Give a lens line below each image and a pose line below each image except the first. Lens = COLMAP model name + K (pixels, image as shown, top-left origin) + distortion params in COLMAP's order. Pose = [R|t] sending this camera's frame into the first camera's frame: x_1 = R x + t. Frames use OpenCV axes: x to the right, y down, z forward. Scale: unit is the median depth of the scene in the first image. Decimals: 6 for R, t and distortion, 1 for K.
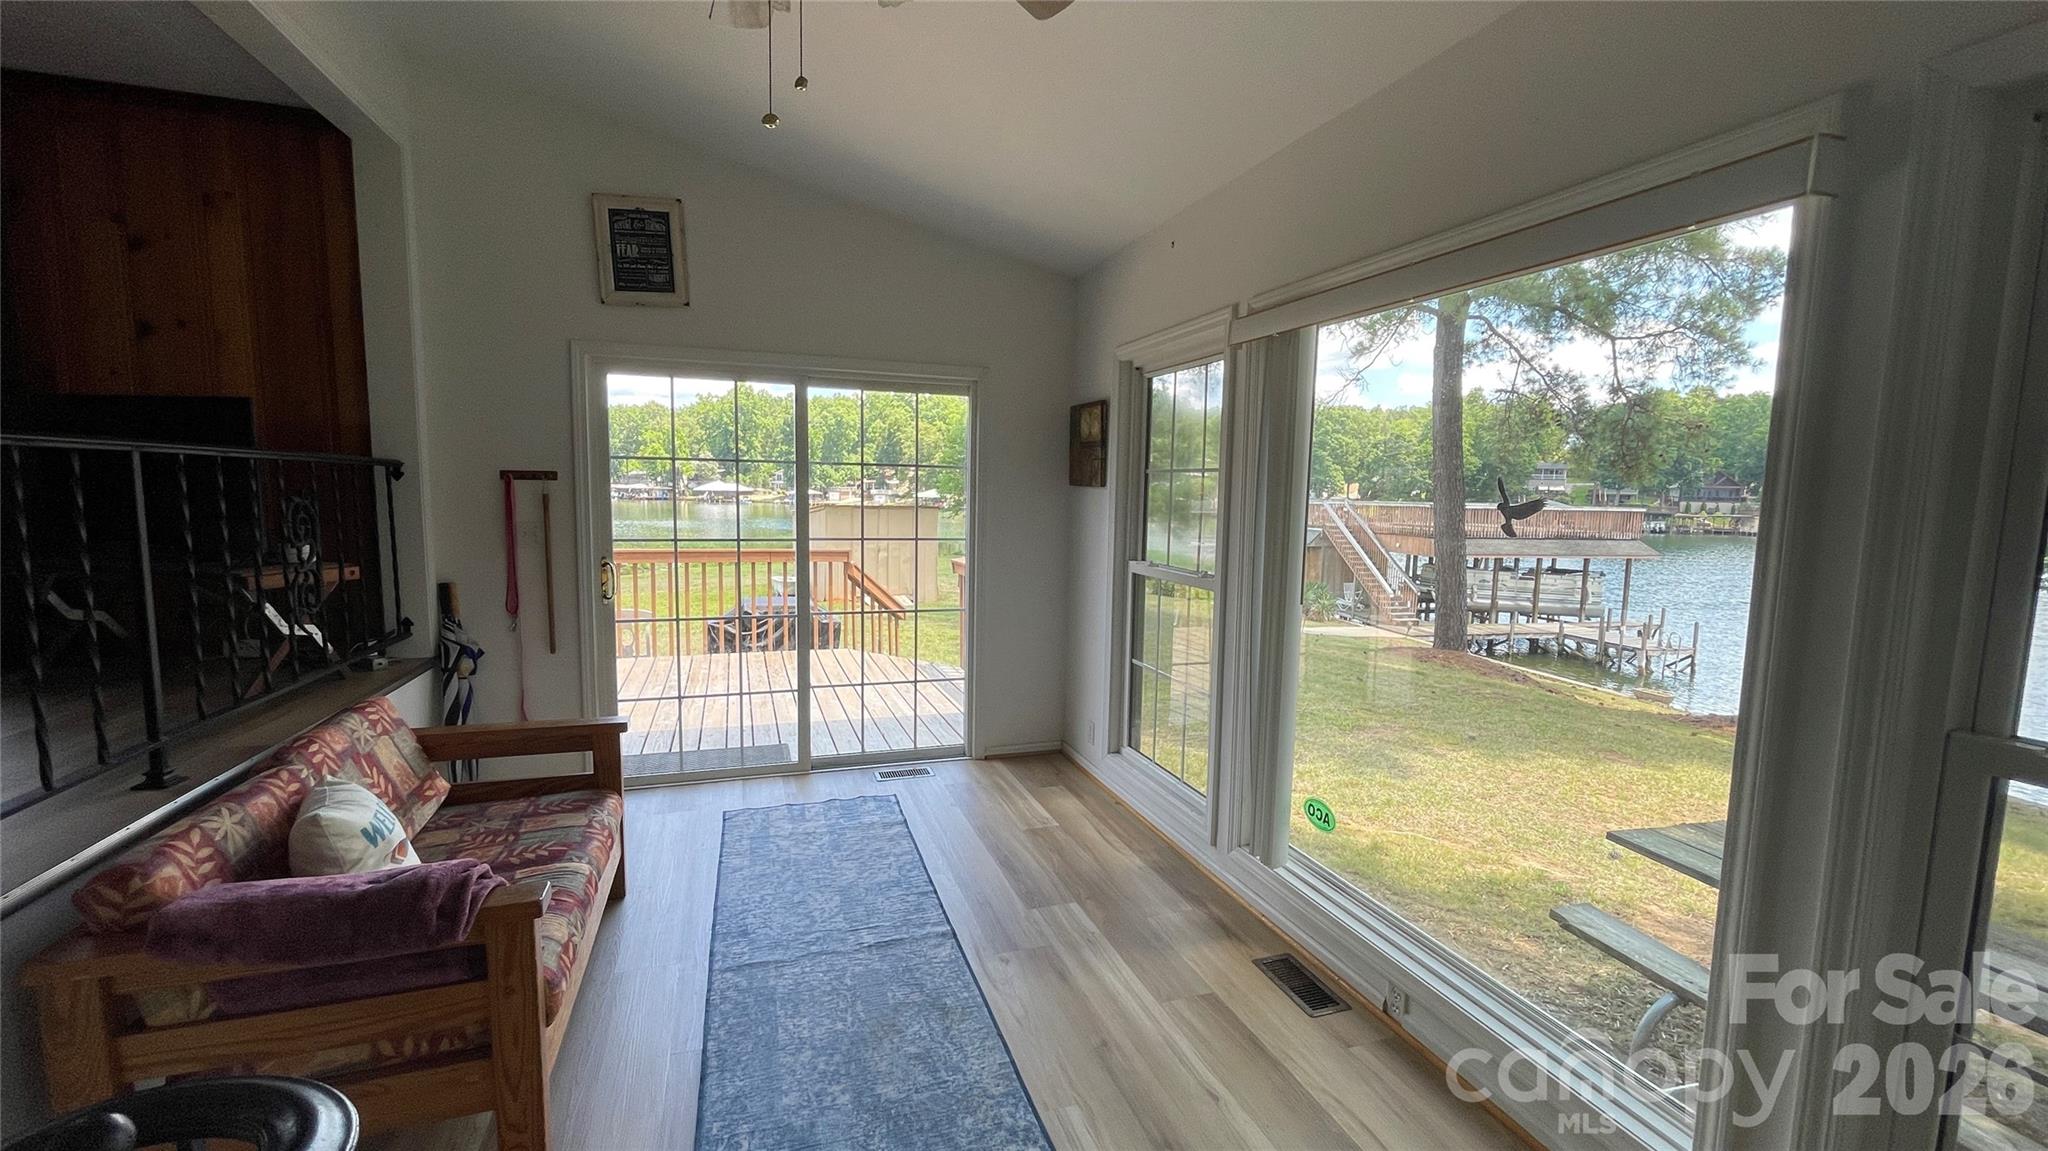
lens RADIAL K [[823.7, 0, 1012.6], [0, 823.7, 579.9], [0, 0, 1]] dist [-0.000406, 0.000421]
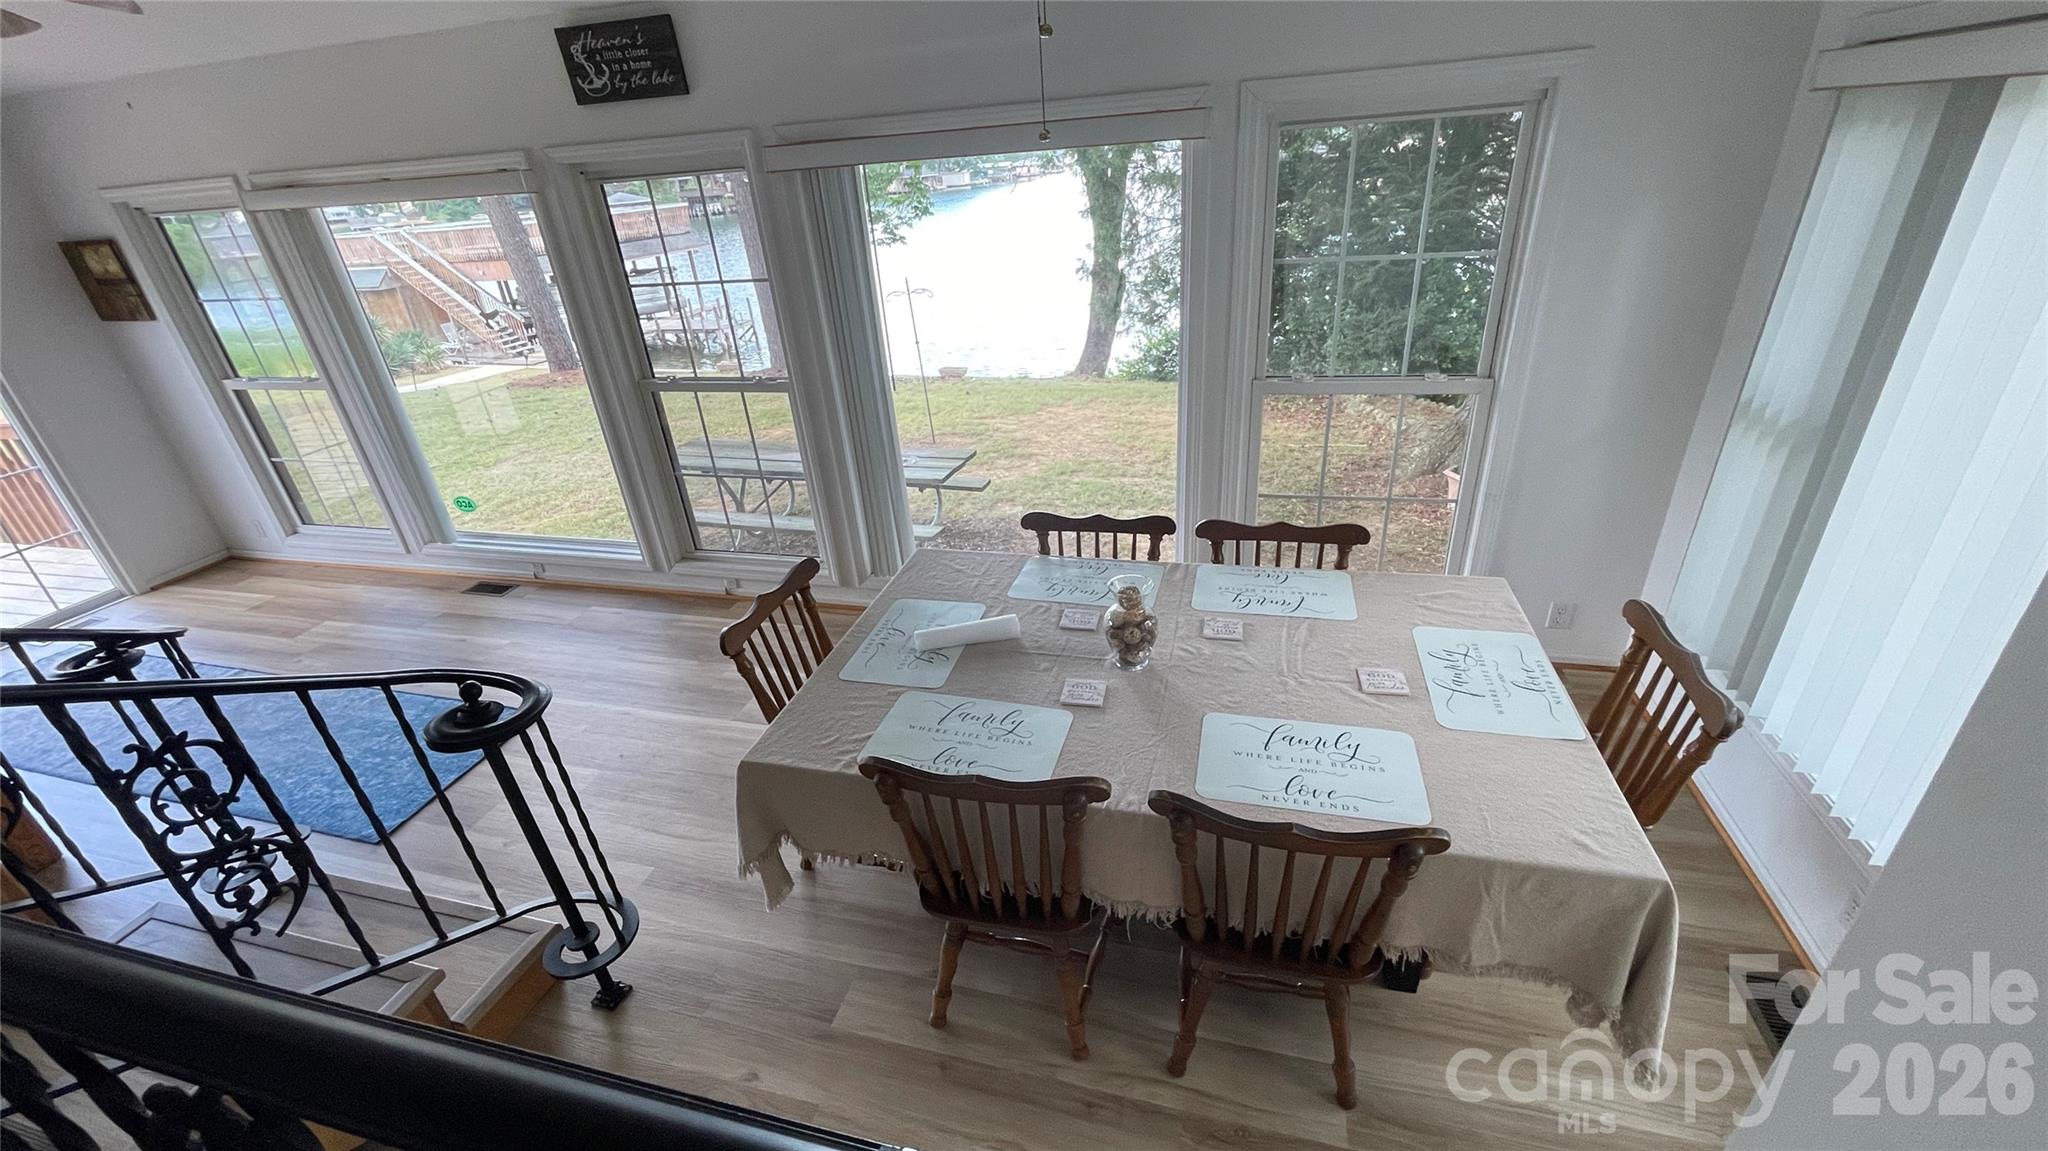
lens RADIAL K [[823.7, 0, 1015.7], [0, 823.7, 581.9], [0, 0, 1]] dist [-0.000406, 0.000421]
pose [[0.552565, -0.432494, 0.712475, -0.172526], [0.170103, 0.895356, 0.411584, -0.049887], [-0.815927, -0.106233, 0.568312, -0.559596]]
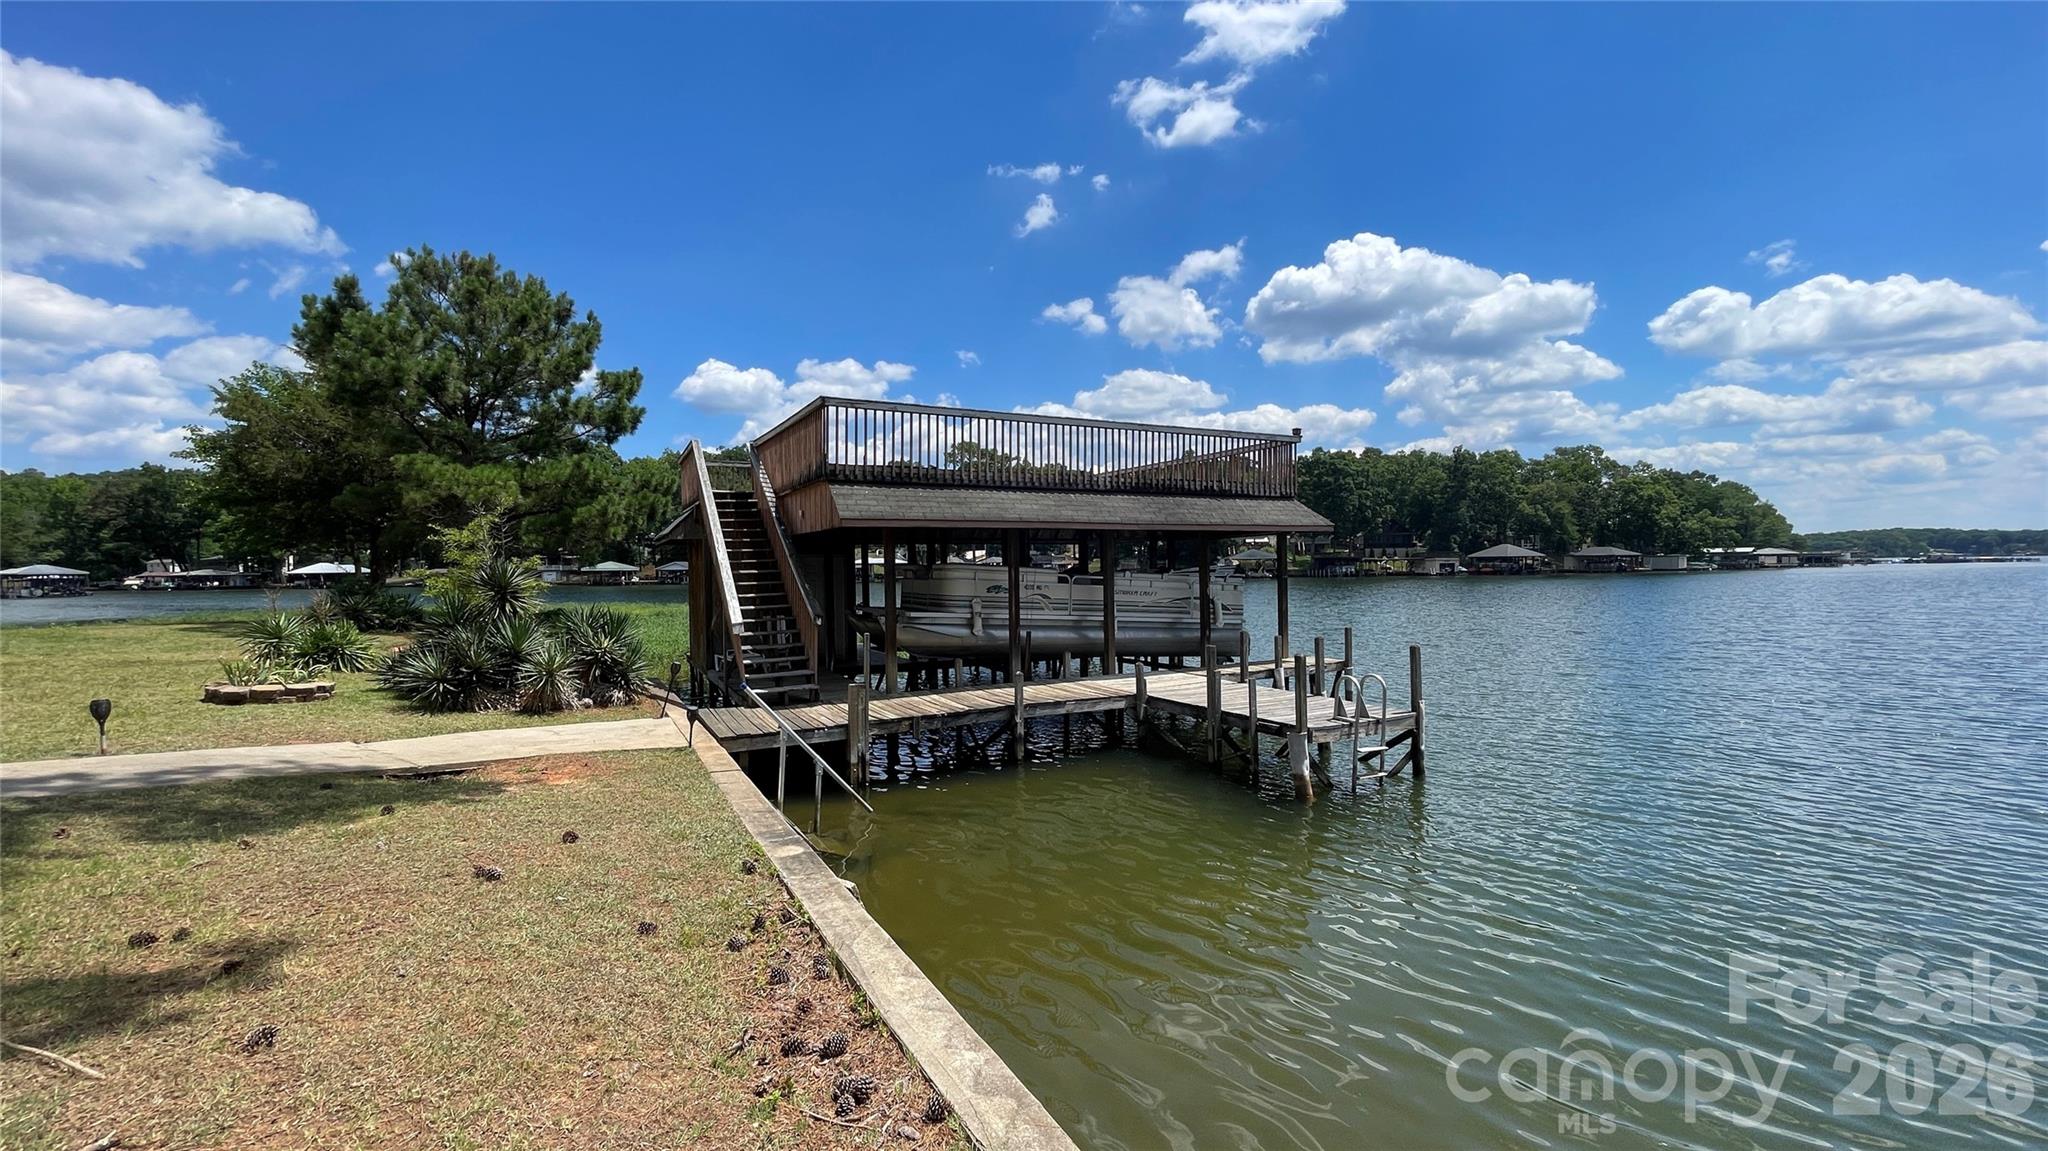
lens RADIAL K [[823.7, 0, 1012.2], [0, 823.7, 578.0], [0, 0, 1]] dist [-0.000406, 0.000421]
pose [[0.962511, -0.034693, 0.269016, 2.982725], [0.059895, 0.994489, -0.086046, 0.224776], [-0.264548, 0.098933, 0.959284, 3.694418]]
